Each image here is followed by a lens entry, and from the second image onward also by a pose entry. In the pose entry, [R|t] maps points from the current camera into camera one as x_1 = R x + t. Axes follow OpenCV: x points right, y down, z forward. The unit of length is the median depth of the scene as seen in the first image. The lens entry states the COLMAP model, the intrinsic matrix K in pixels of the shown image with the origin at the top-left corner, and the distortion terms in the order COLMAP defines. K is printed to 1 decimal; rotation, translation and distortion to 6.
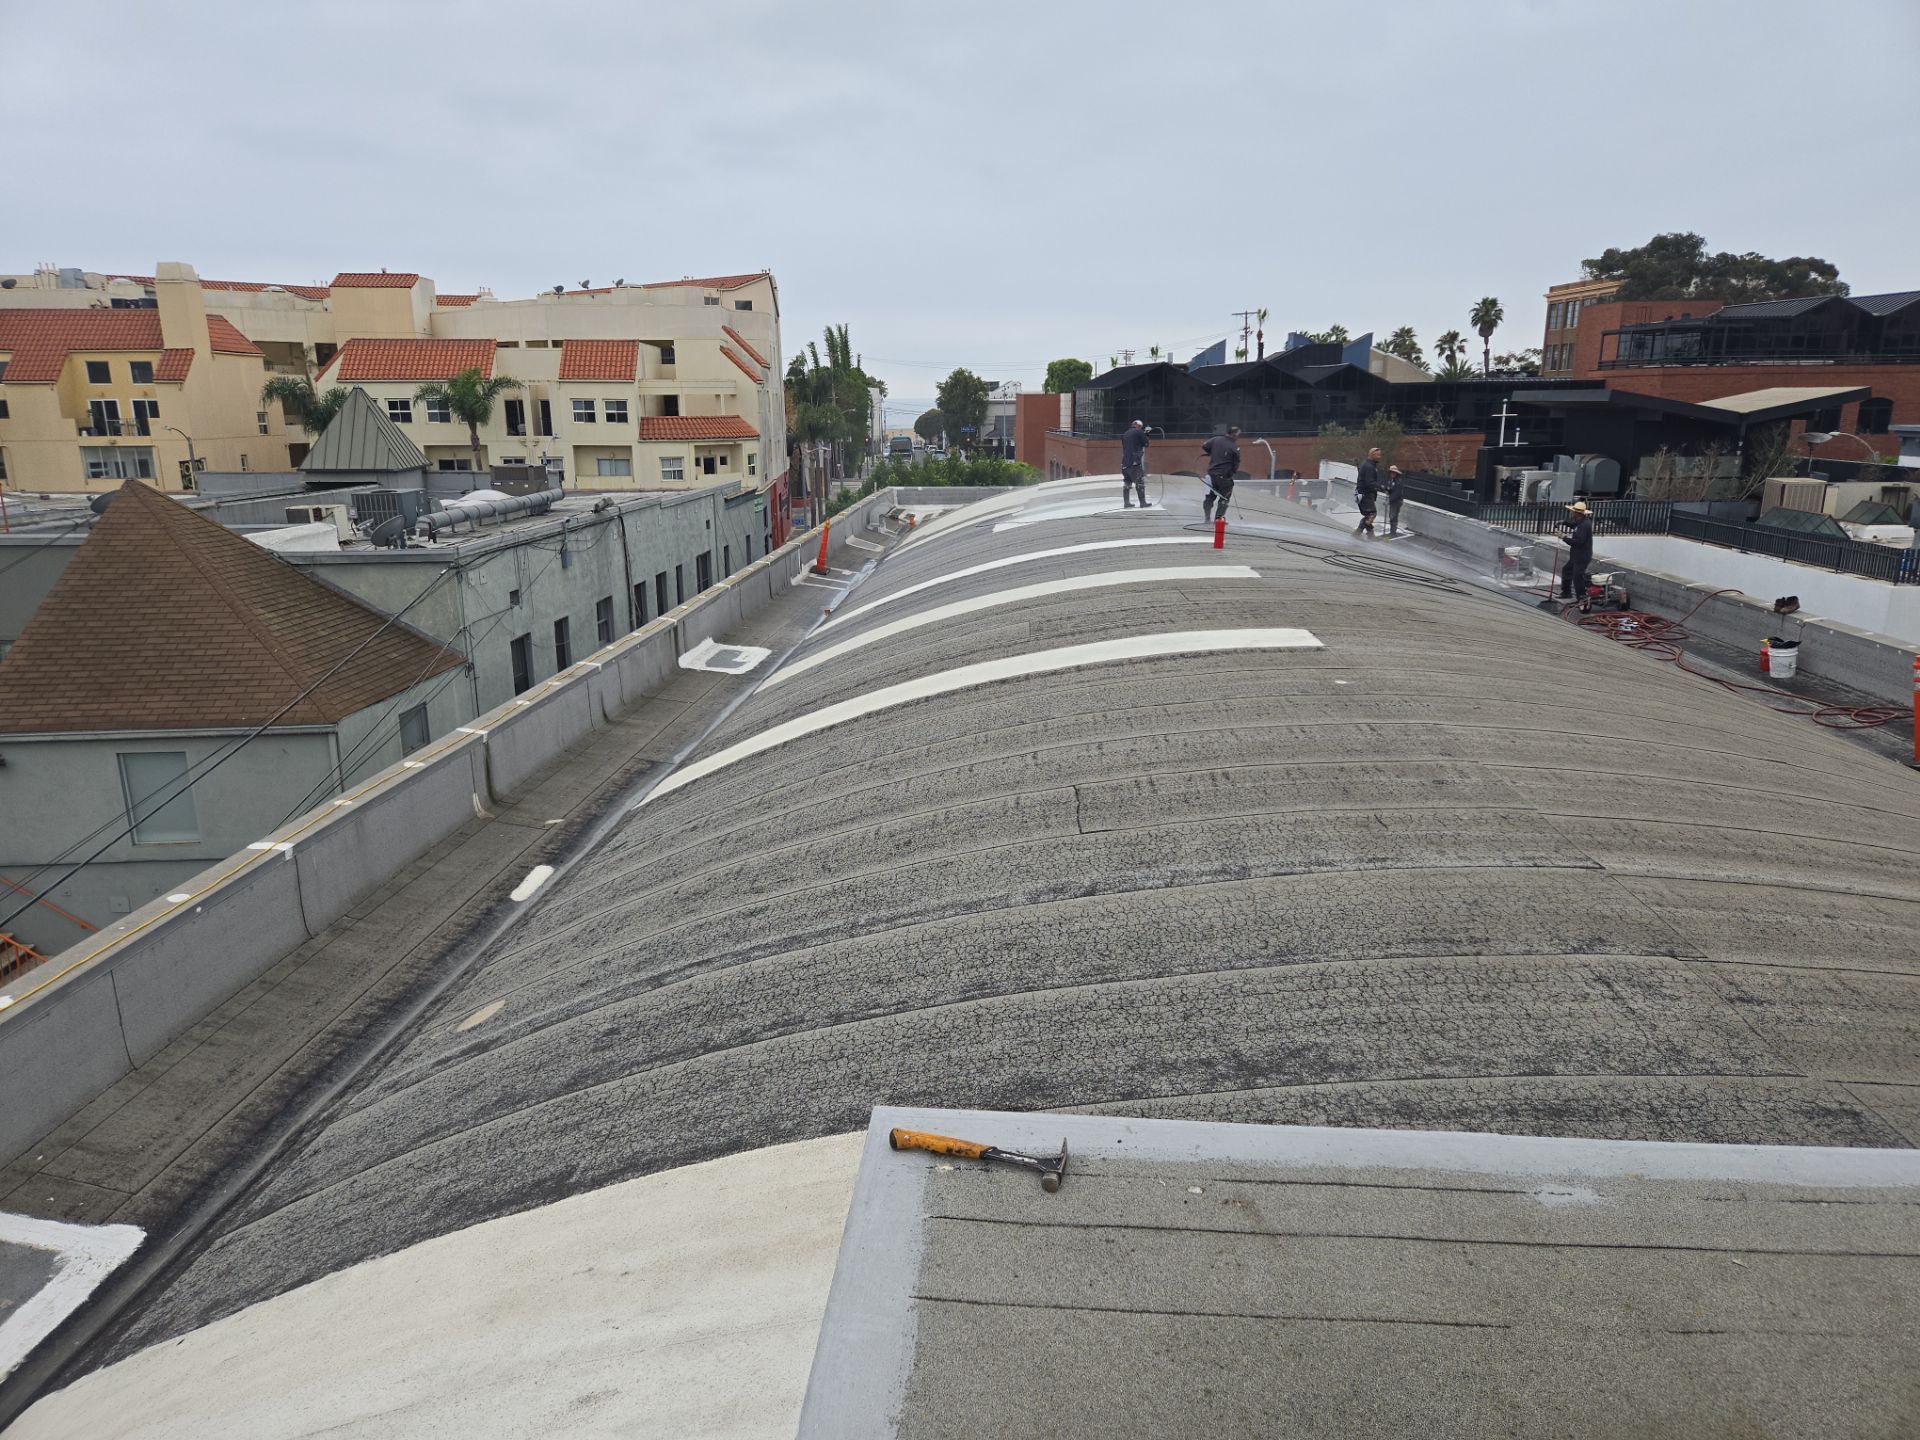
lens RADIAL K [[1292.8, 0, 960.0], [0, 1292.8, 720.0], [0, 0, 1]] dist [0.128445, -0.128353]
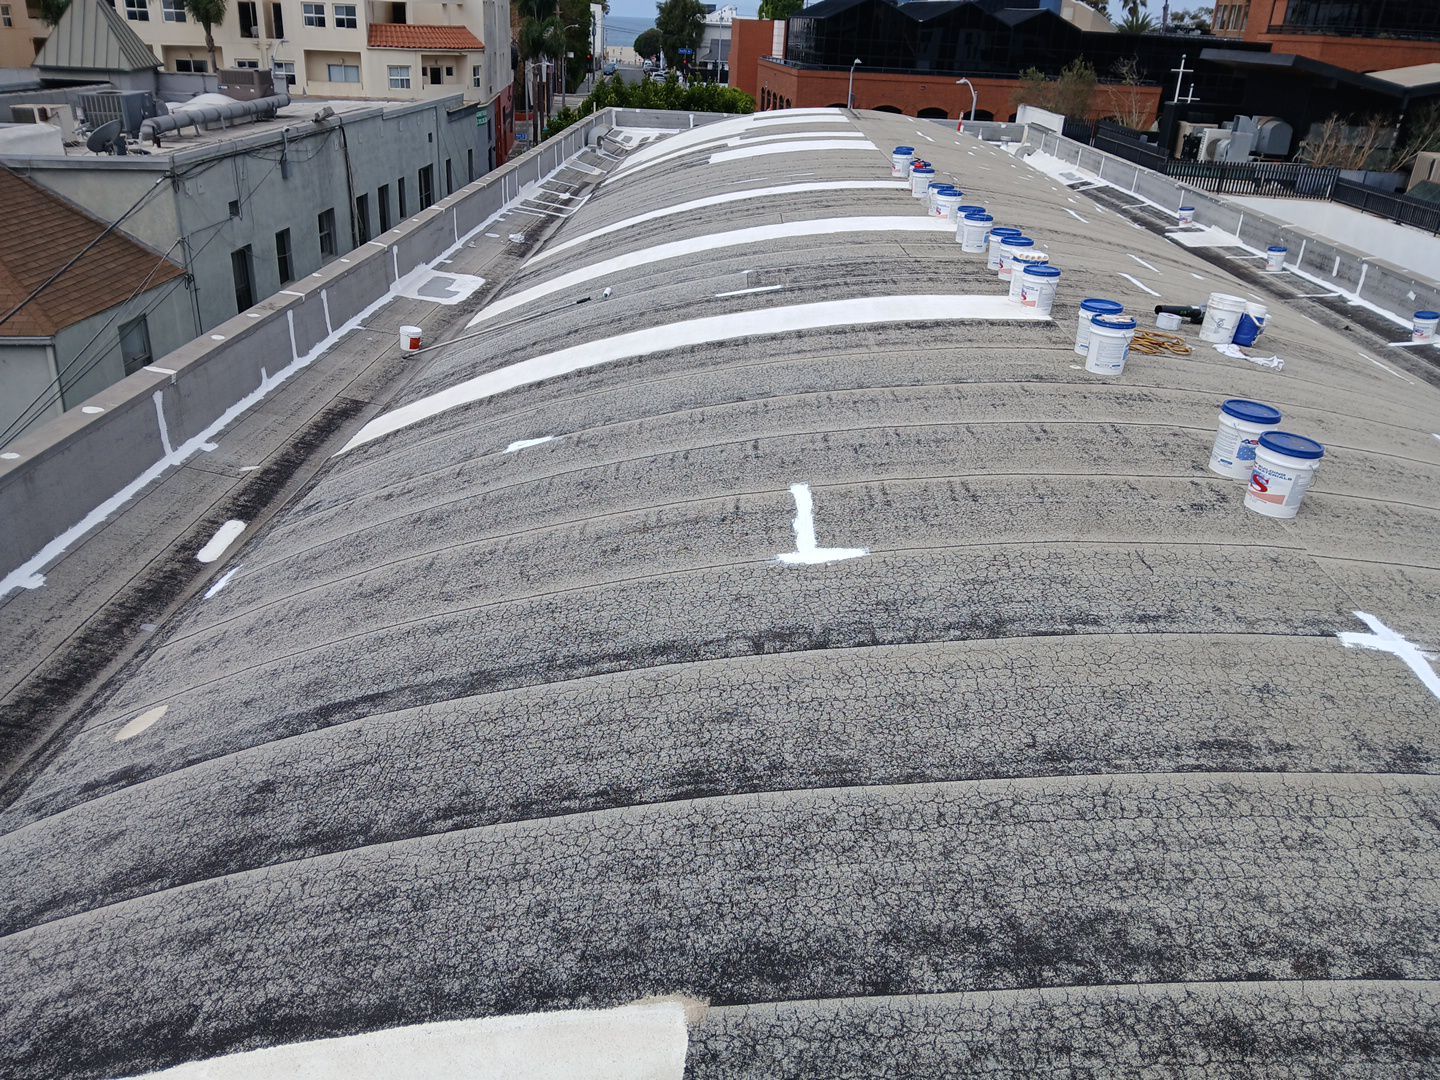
lens RADIAL K [[1141.9, 0, 720.0], [0, 1141.9, 540.0], [0, 0, 1]] dist [0.072652, -0.138818]
pose [[0.998078, 0.034329, 0.051602, -0.002261], [-0.043070, 0.982873, 0.179182, -0.015196], [-0.044567, -0.181060, 0.982462, 0.055466]]
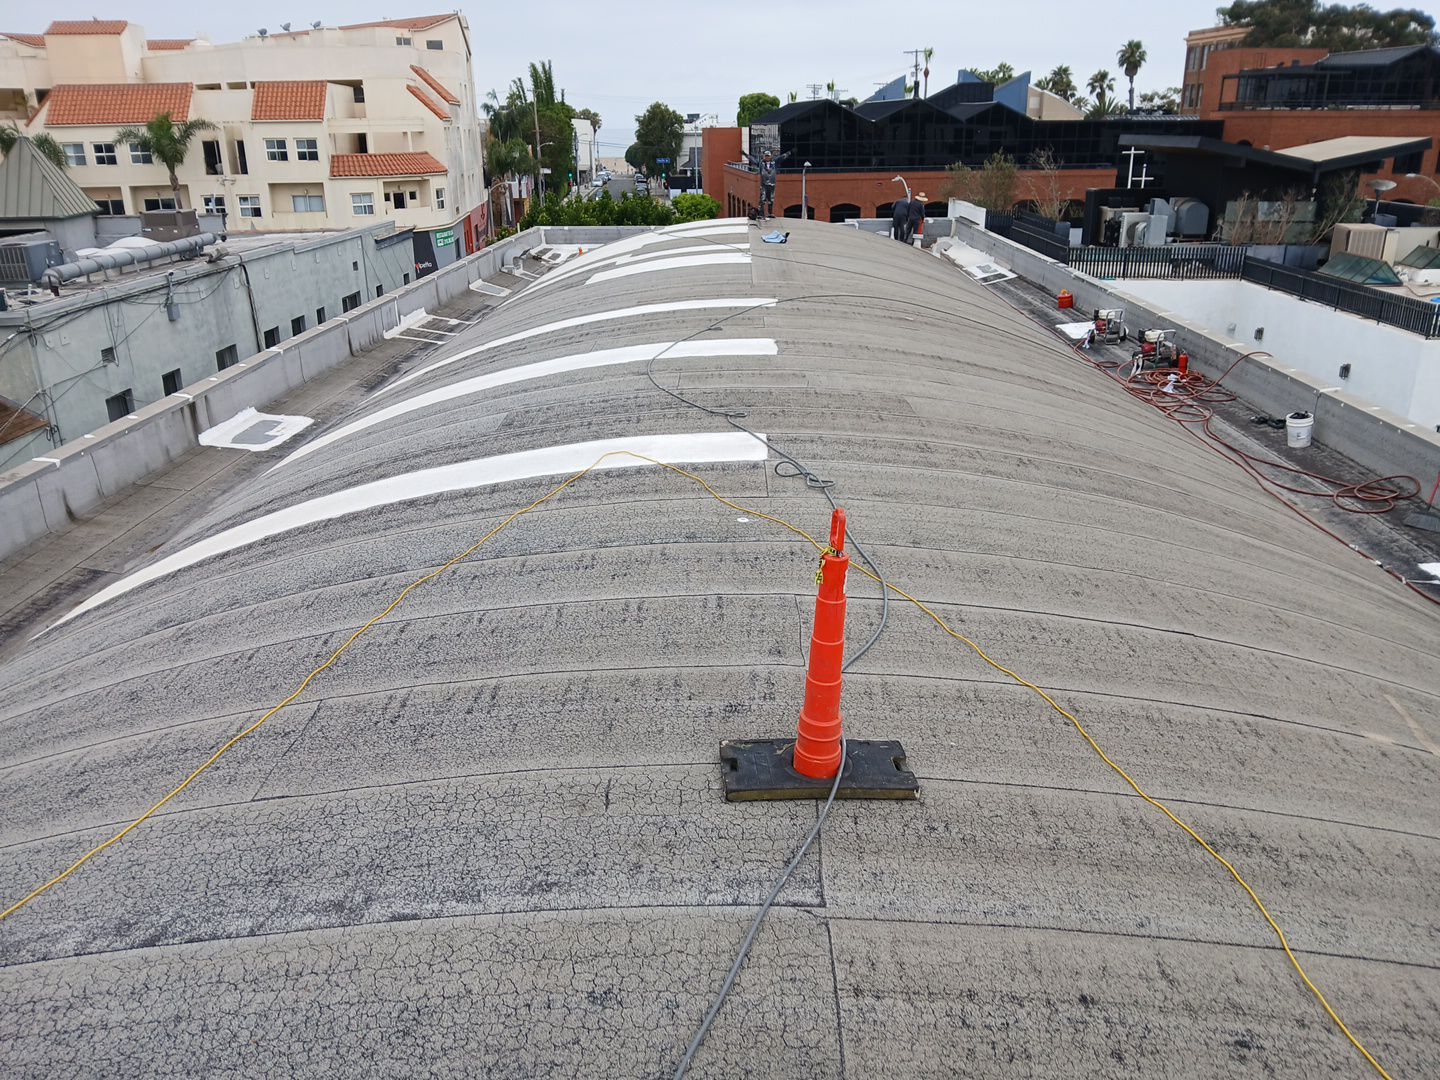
lens RADIAL K [[1145.2, 0, 720.0], [0, 1145.2, 540.0], [0, 0, 1]] dist [0.052035, -0.107196]
pose [[0.999302, -0.015272, 0.034083, 0.085136], [0.011740, 0.994763, 0.101529, -0.032122], [-0.035455, -0.101058, 0.994249, 0.079574]]
